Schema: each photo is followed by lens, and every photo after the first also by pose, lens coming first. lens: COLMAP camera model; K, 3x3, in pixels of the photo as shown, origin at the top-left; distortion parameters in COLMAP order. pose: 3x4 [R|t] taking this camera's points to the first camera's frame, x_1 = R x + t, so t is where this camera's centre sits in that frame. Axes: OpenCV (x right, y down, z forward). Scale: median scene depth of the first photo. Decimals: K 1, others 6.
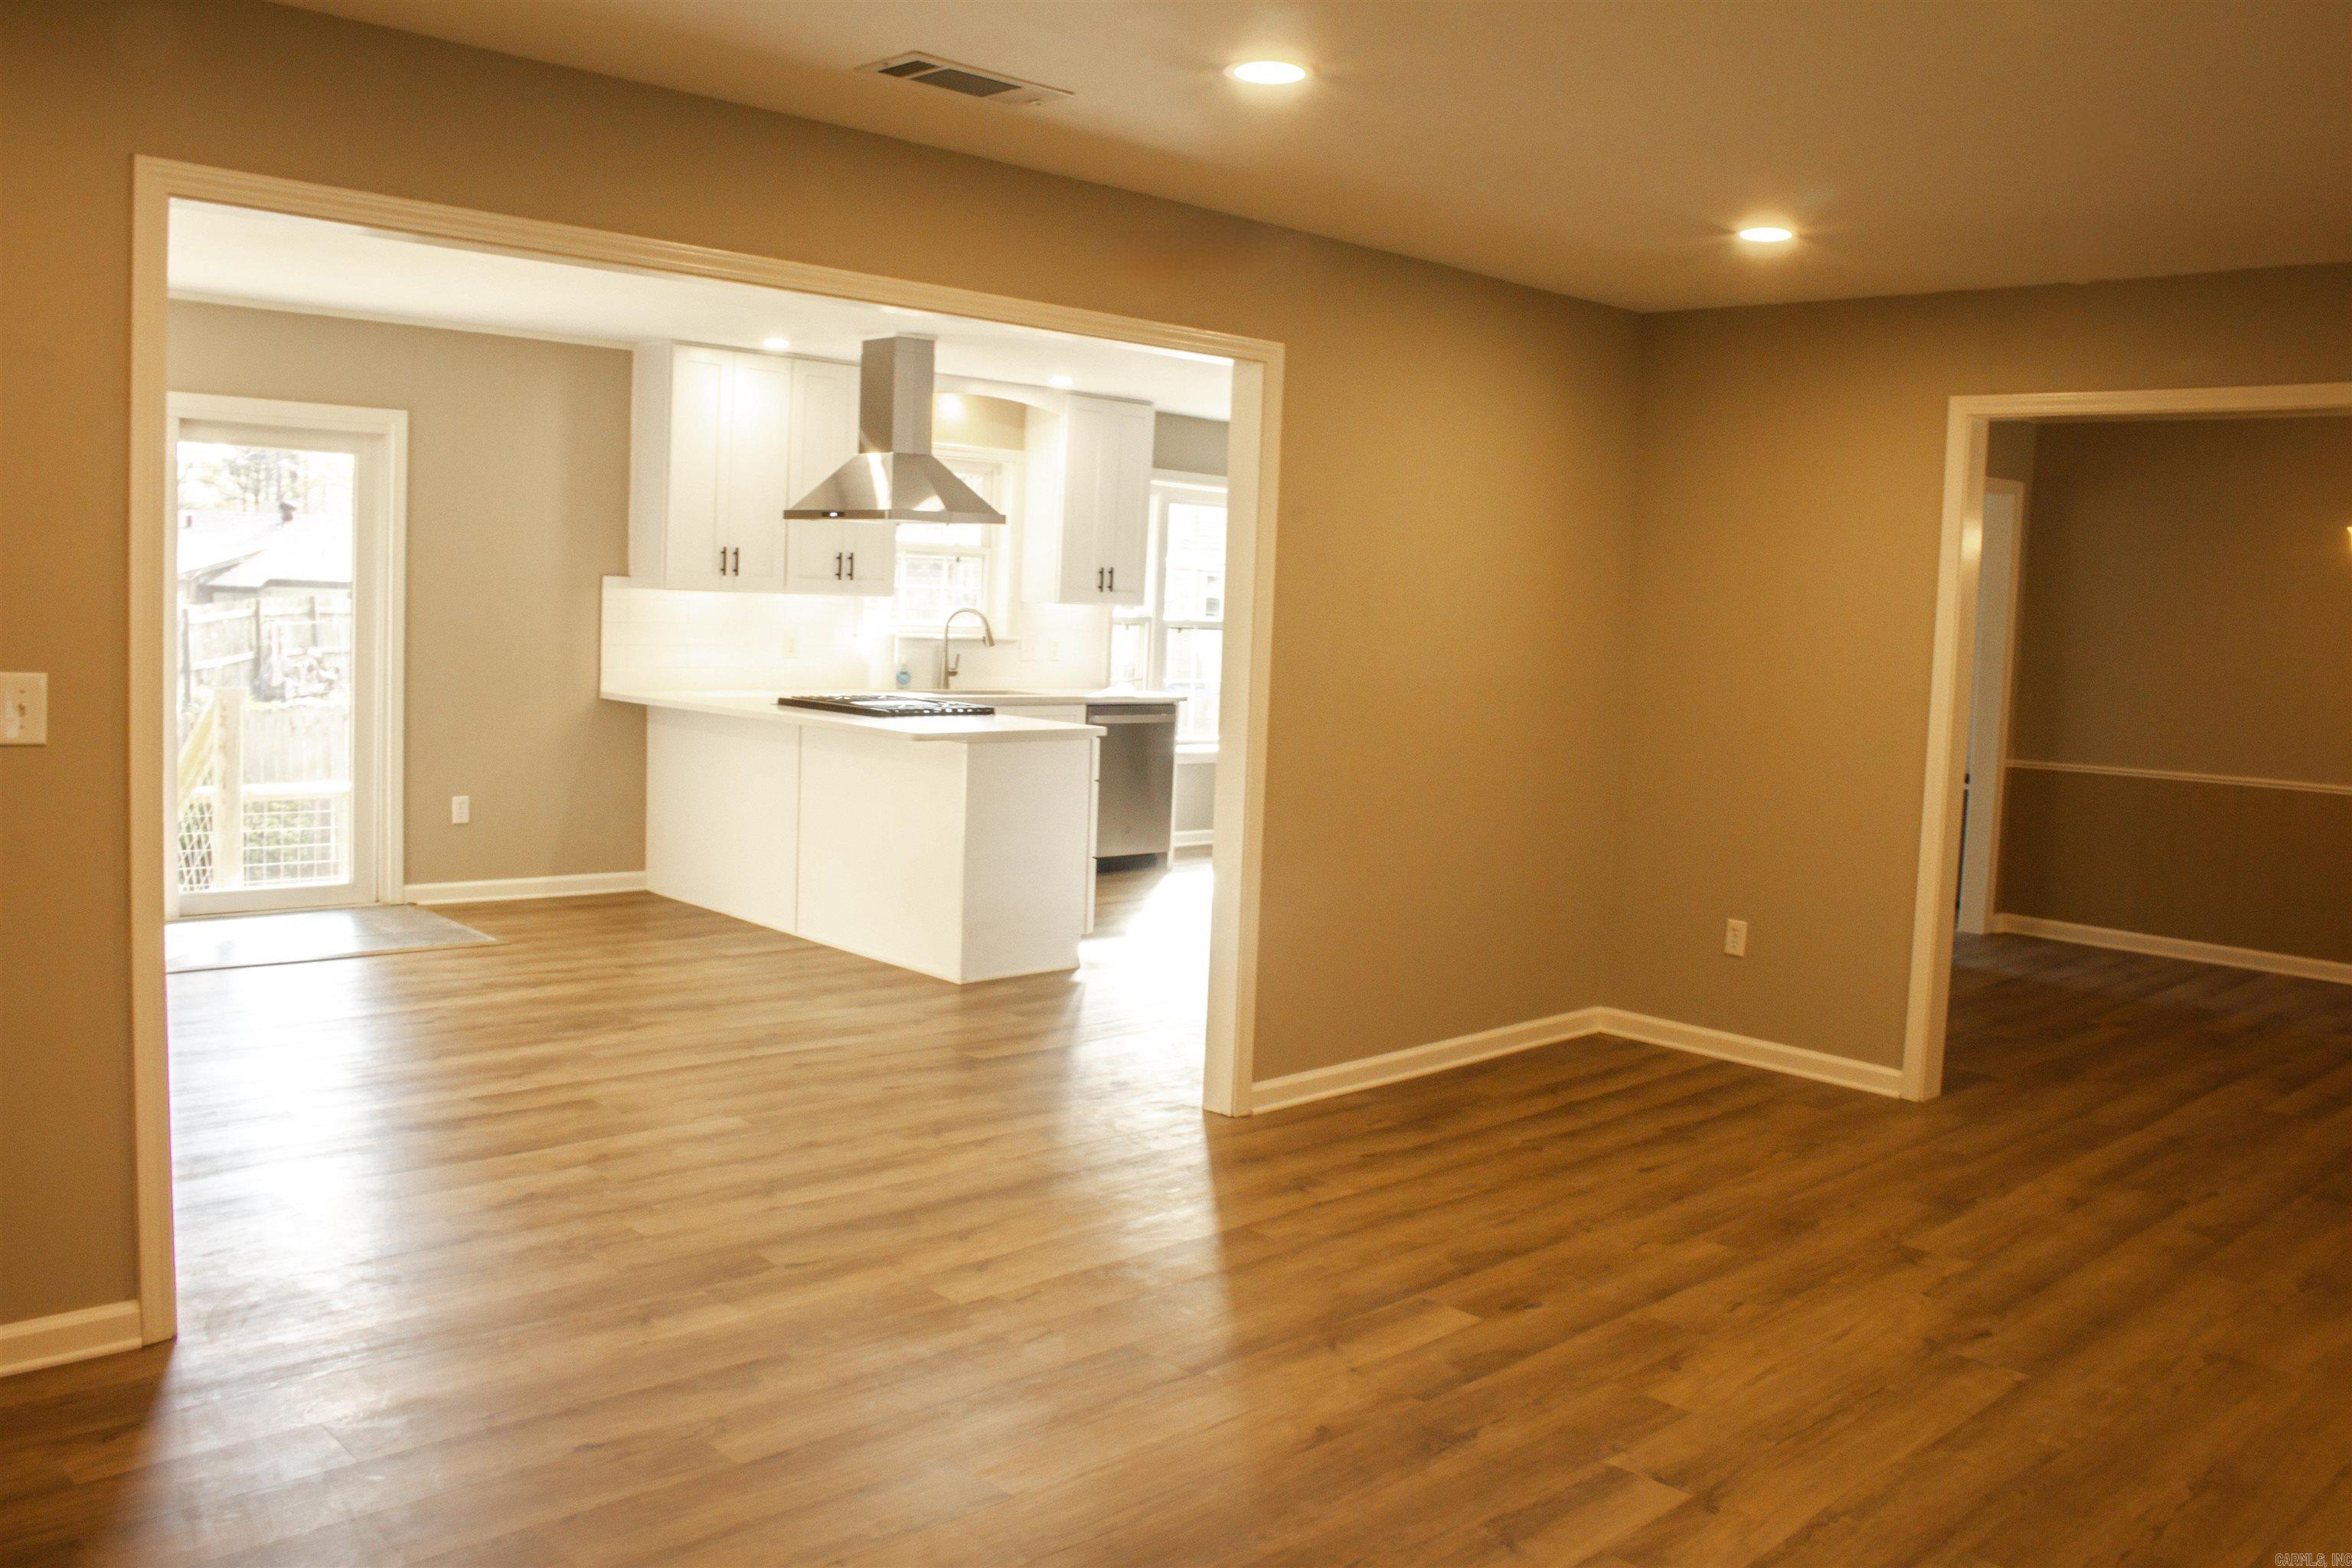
lens RADIAL K [[1953.0, 0, 1144.7], [0, 1953.0, 784.7], [0, 0, 1]] dist [-0.170061, 0.134340]
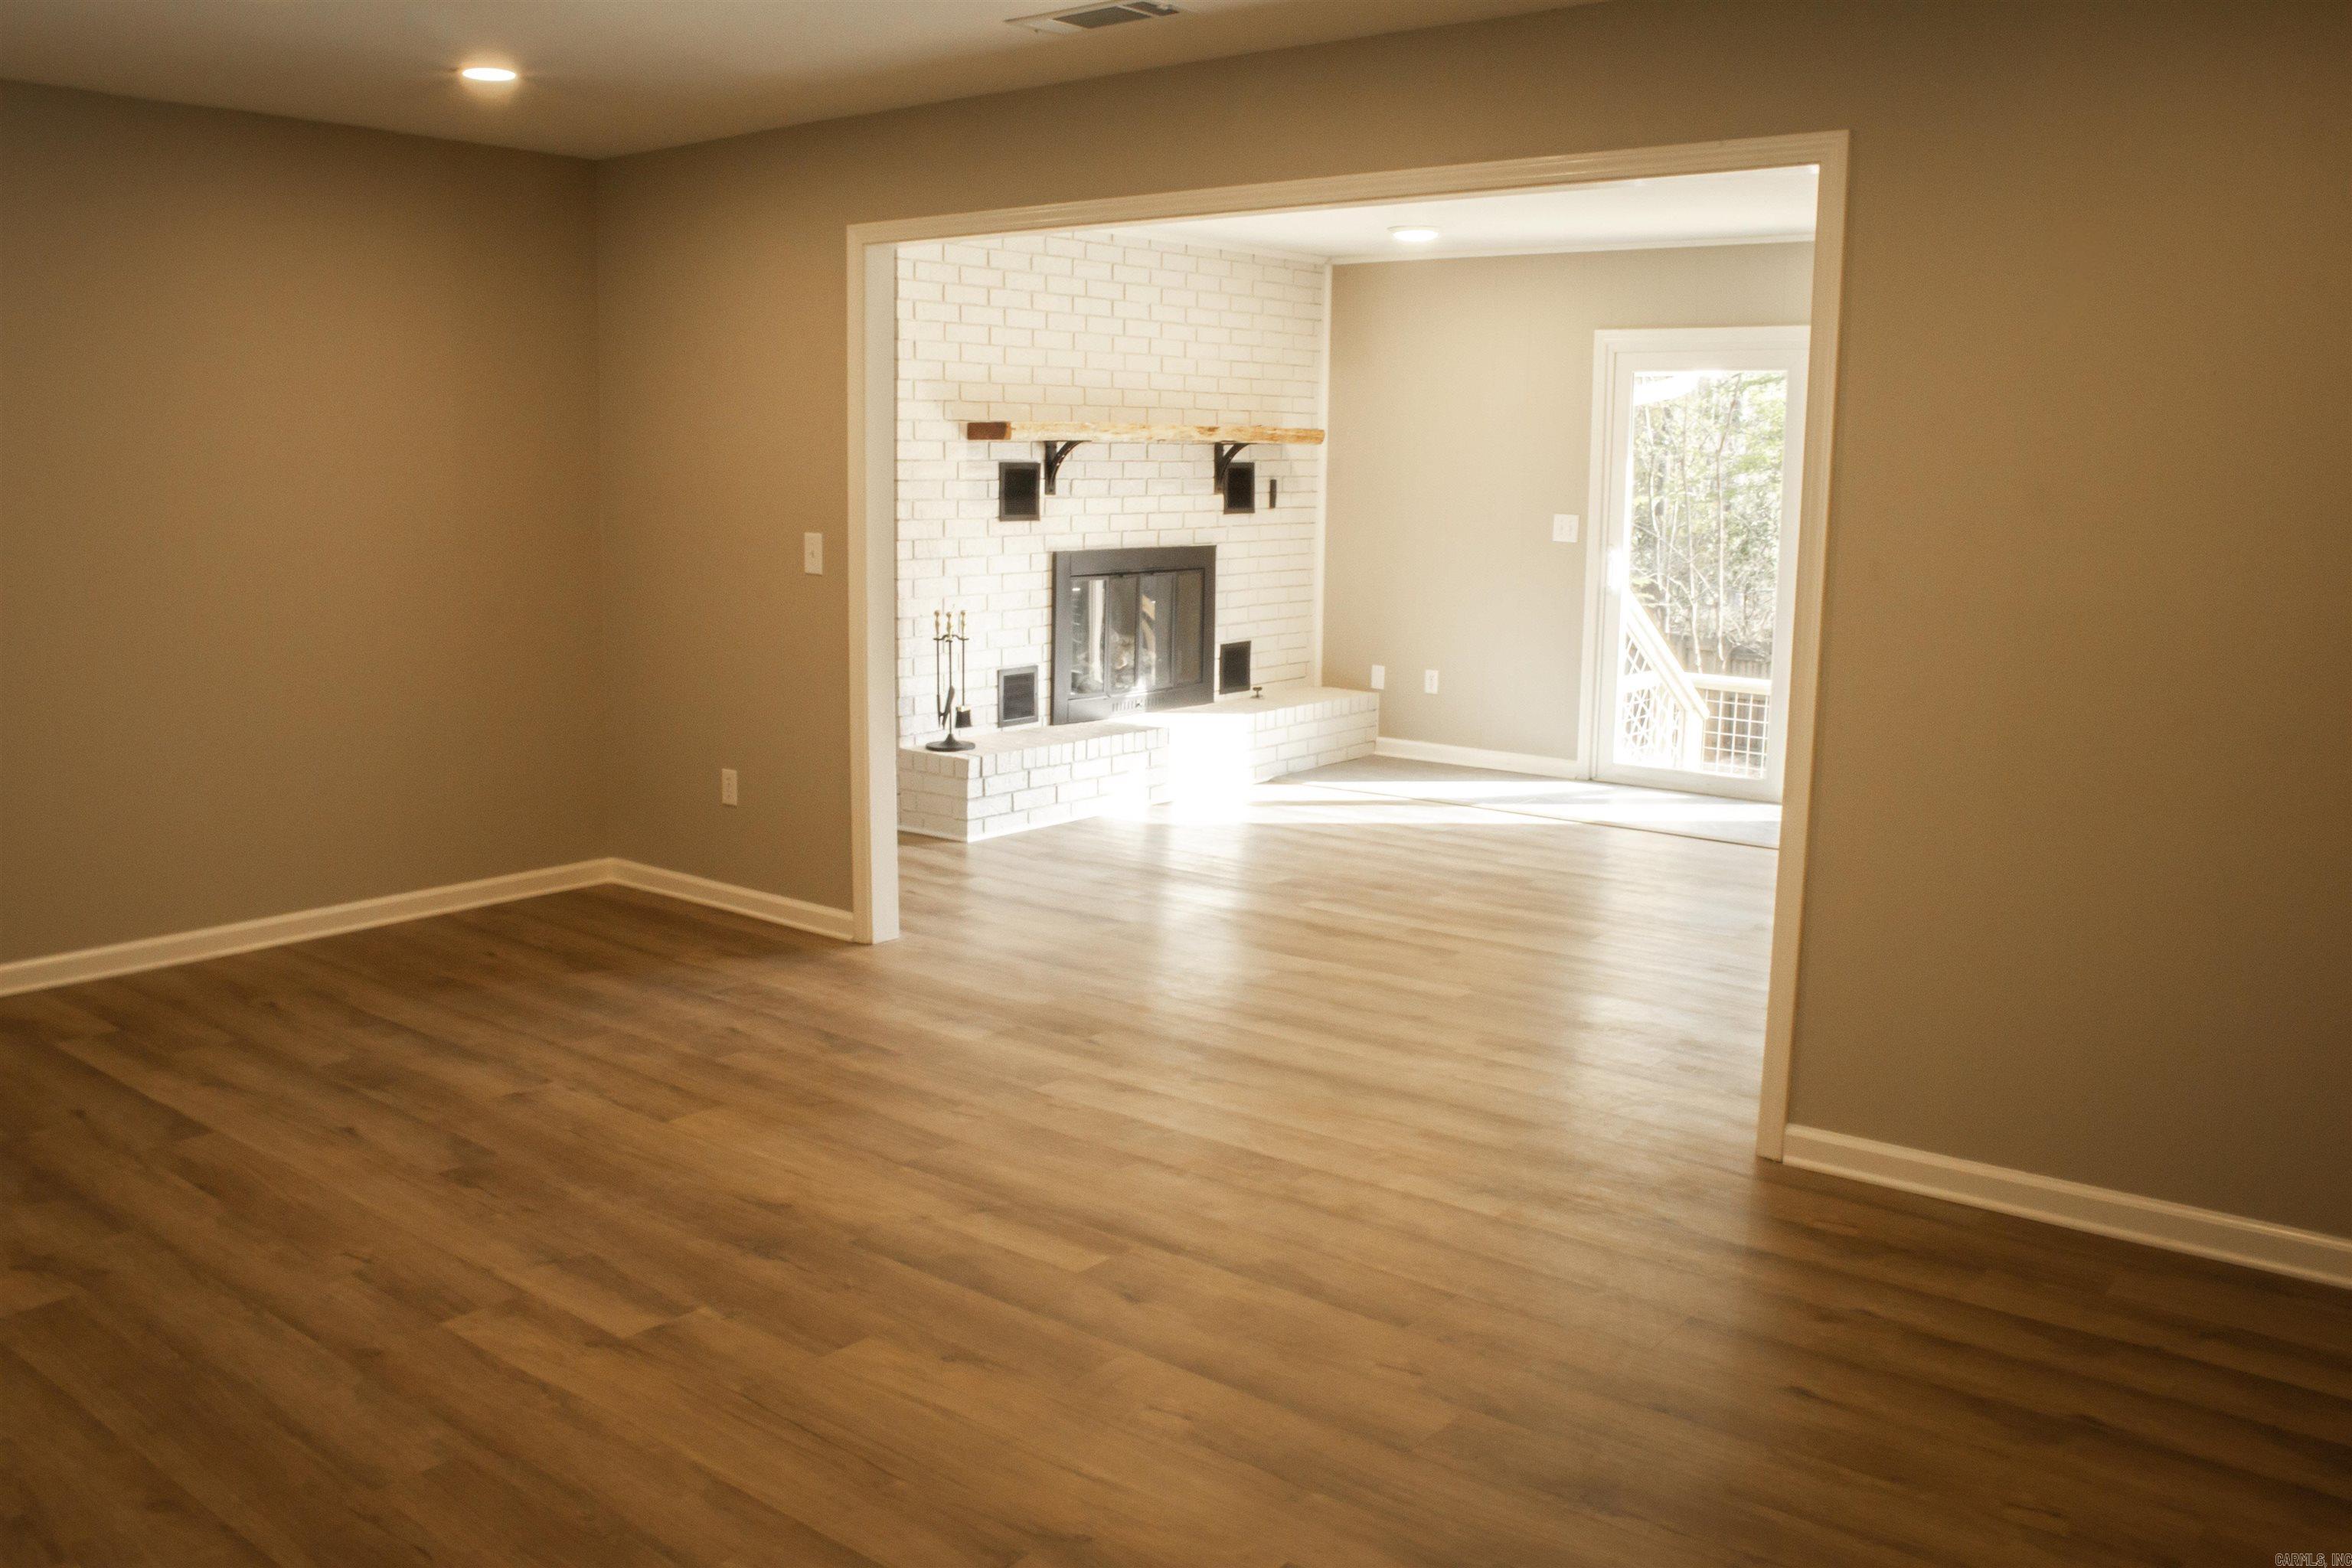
lens RADIAL K [[1953.0, 0, 1144.7], [0, 1953.0, 784.7], [0, 0, 1]] dist [-0.170061, 0.134340]
pose [[0.109548, 0.121182, -0.986567, 1.061483], [-0.096181, 0.989175, 0.110822, -0.051098], [0.989317, 0.082748, 0.120017, 0.920295]]
